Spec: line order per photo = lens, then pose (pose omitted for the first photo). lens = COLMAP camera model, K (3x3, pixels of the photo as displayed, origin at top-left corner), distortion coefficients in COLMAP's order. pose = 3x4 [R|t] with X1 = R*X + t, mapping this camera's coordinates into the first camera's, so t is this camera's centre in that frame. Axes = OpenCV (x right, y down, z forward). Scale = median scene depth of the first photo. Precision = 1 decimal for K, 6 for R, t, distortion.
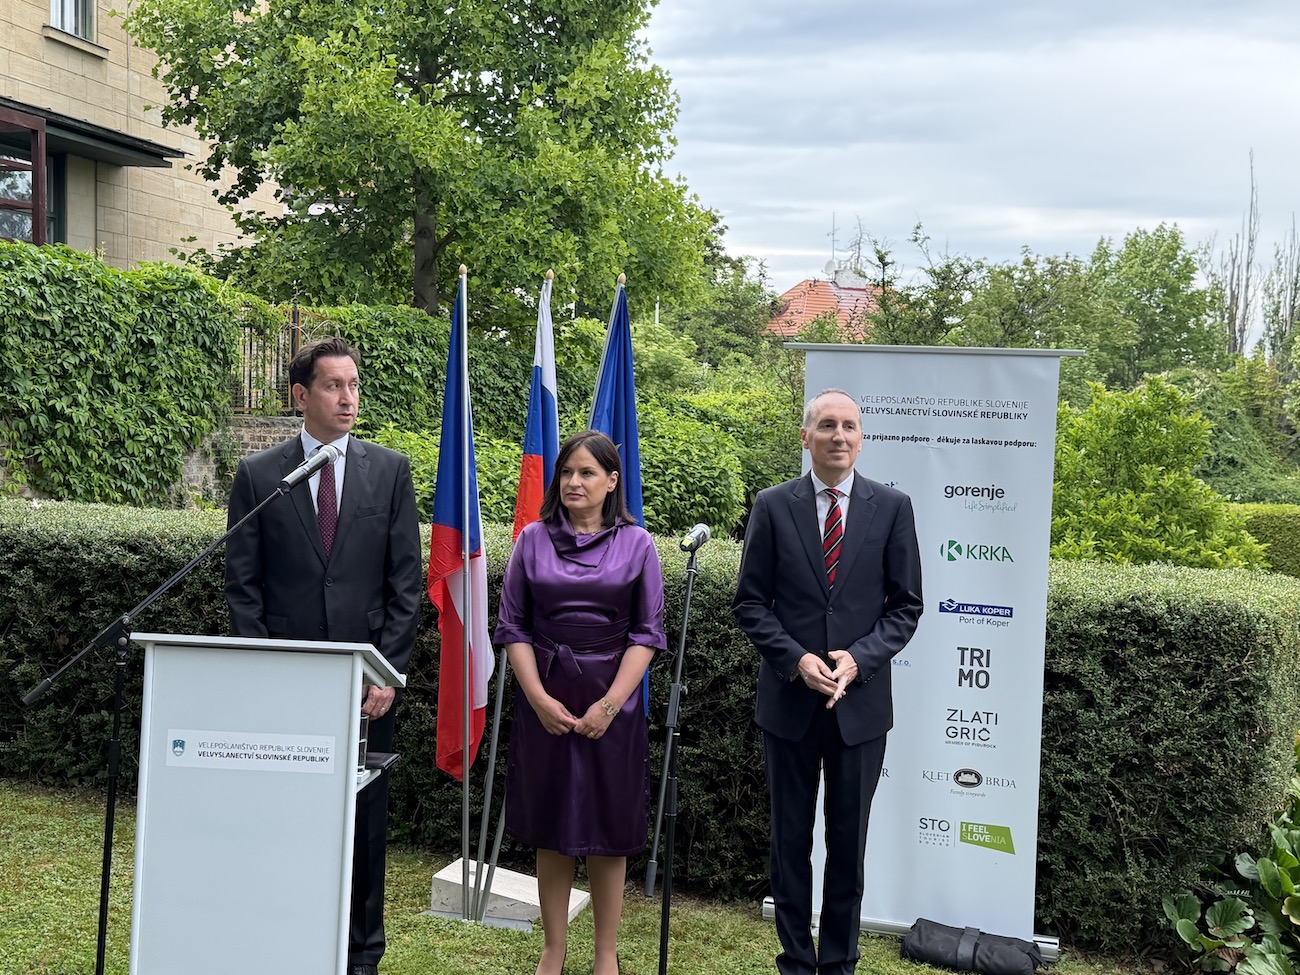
lens RADIAL K [[1661.1, 0, 655.4], [0, 1661.1, 460.5], [0, 0, 1]] dist [0.157483, -0.334685]
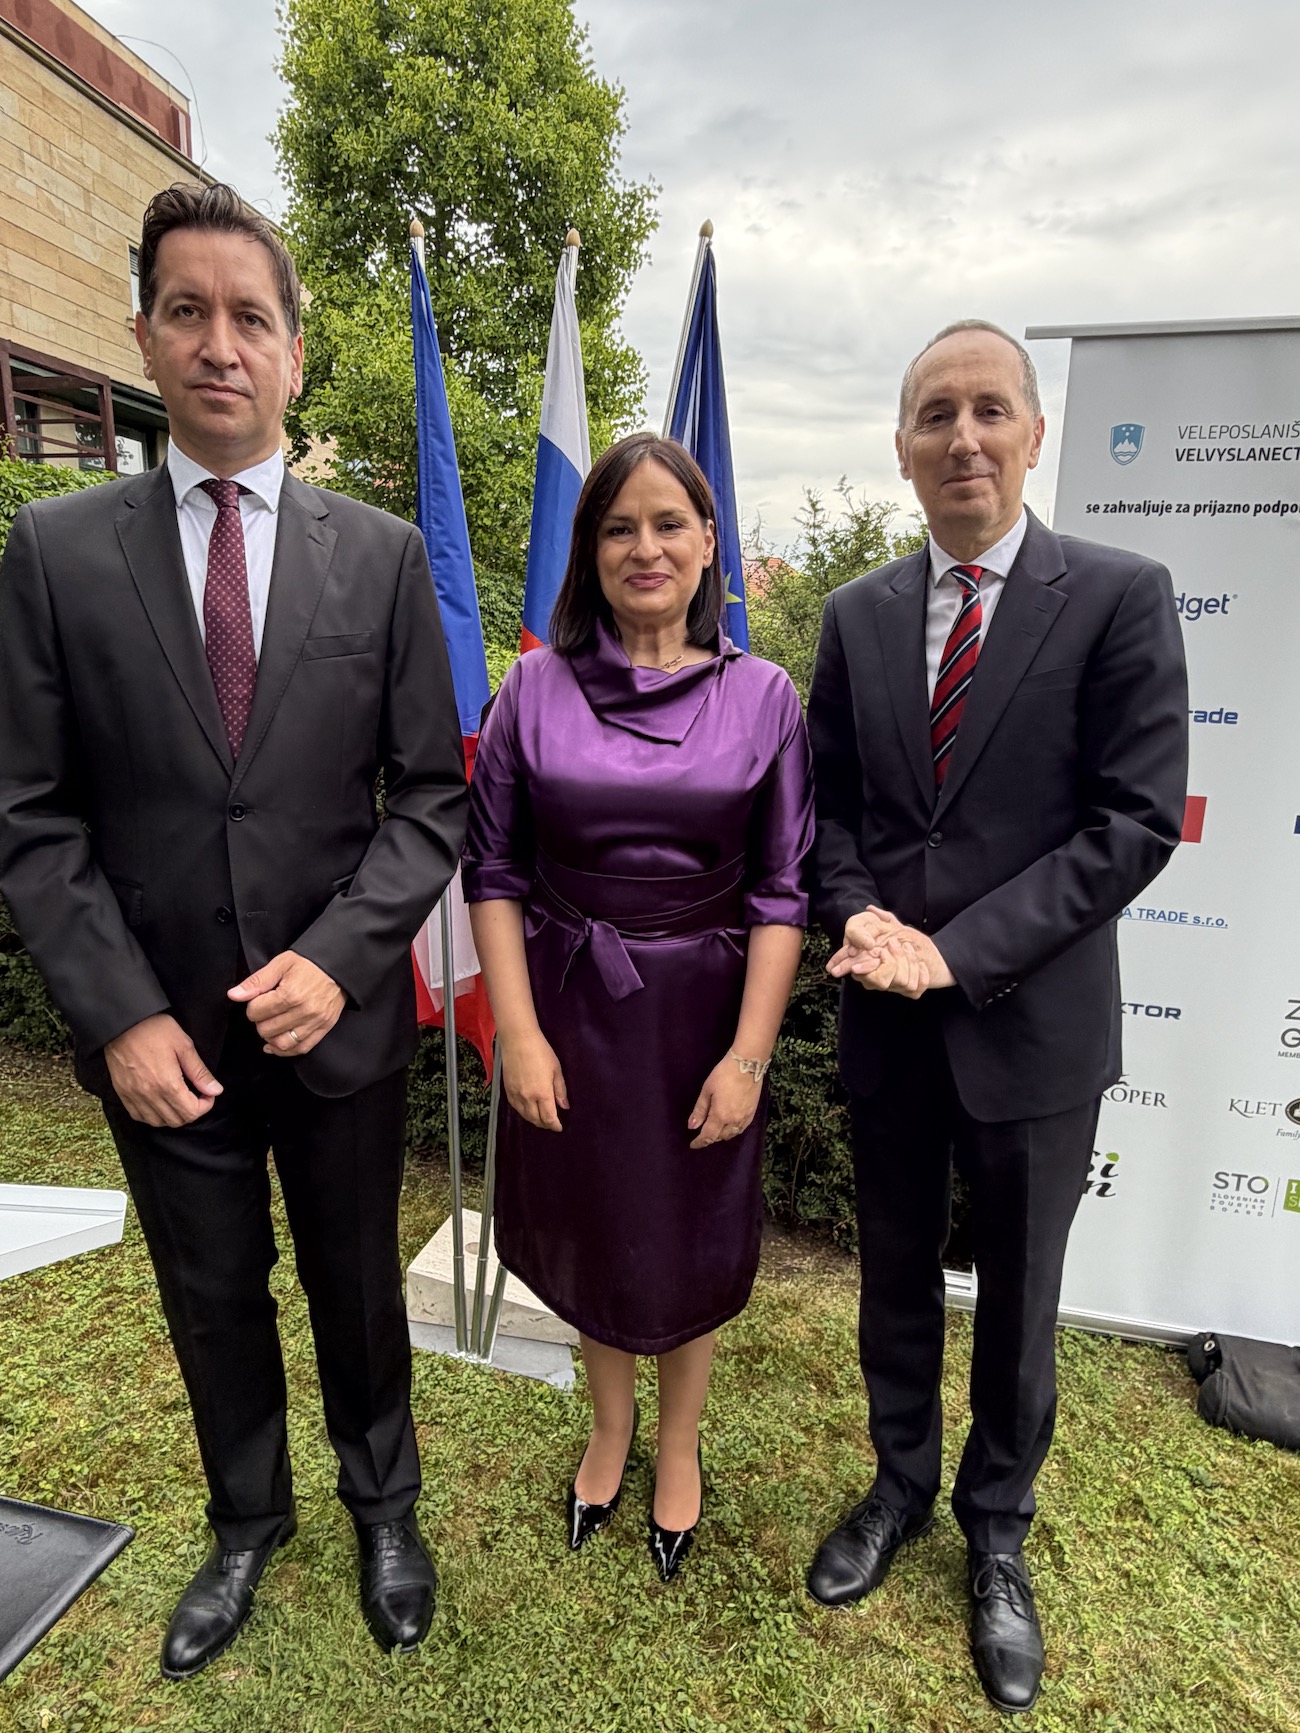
lens RADIAL K [[1032.4, 0, 650.0], [0, 1032.4, 866.5], [0, 0, 1]] dist [-0.017871, 0.001030]
pose [[0.999322, -0.017439, 0.032427, -0.017153], [0.011672, 0.985341, 0.170195, 0.013076], [-0.034919, -0.169701, 0.984877, 0.211249]]
